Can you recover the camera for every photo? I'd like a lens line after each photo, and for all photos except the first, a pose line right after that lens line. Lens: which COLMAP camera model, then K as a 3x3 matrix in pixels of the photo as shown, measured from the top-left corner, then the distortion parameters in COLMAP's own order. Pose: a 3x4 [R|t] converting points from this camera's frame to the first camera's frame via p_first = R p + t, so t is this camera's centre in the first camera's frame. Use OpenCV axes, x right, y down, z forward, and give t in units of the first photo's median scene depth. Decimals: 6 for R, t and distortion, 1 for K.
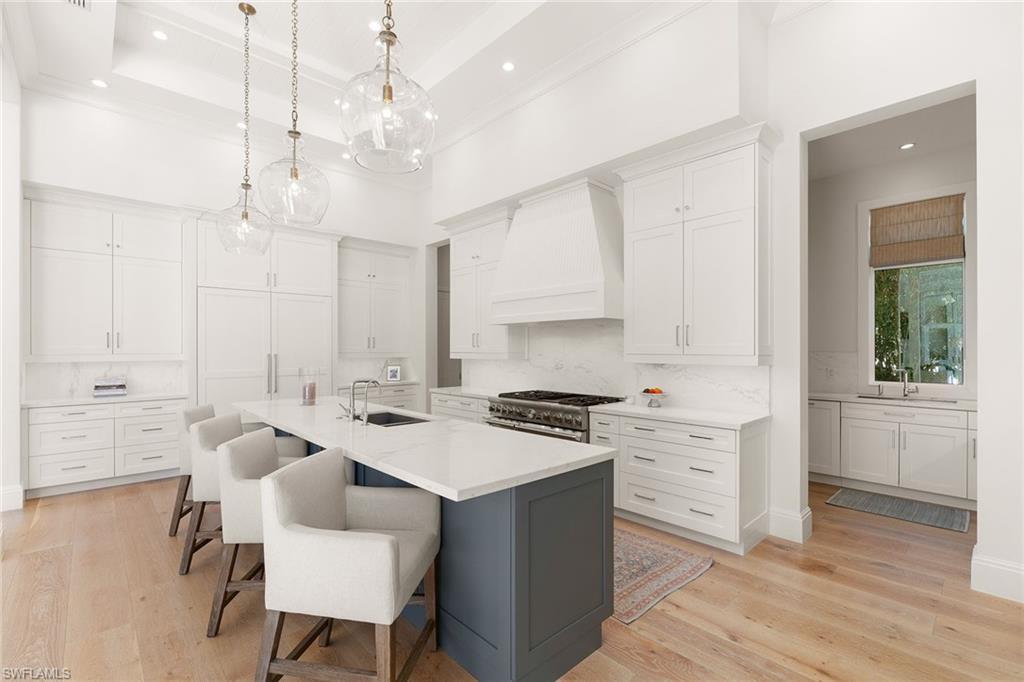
lens RADIAL K [[458.5, 0, 514.4], [0, 458.5, 348.4], [0, 0, 1]] dist [-0.000648, -0.000174]
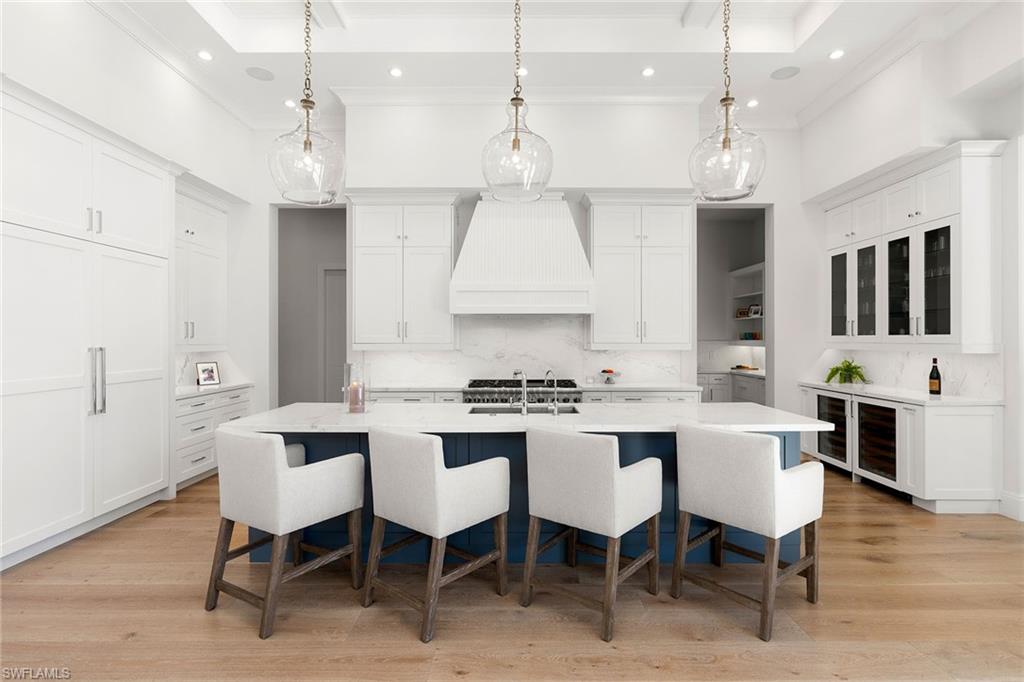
lens RADIAL K [[487.5, 0, 508.5], [0, 487.5, 340.0], [0, 0, 1]] dist [0.018749, 0.000323]
pose [[0.684664, -0.001769, 0.728857, -0.741157], [0.000399, 0.999998, 0.002052, 0.001384], [-0.728859, -0.001114, 0.684663, 0.216844]]
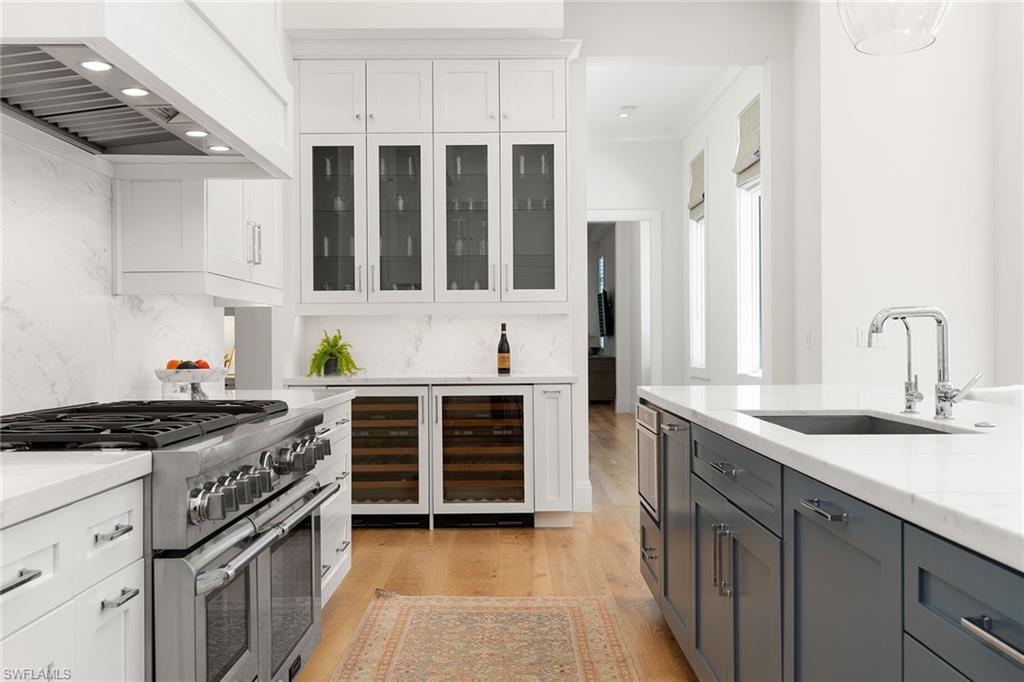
lens RADIAL K [[944.5, 0, 510.4], [0, 944.5, 338.9], [0, 0, 1]] dist [-0.162691, 0.000000]
pose [[-0.730474, 0.005384, 0.682919, -0.390825], [0.005389, 0.999983, -0.002120, 0.059734], [-0.682919, 0.002131, -0.730491, 1.158801]]
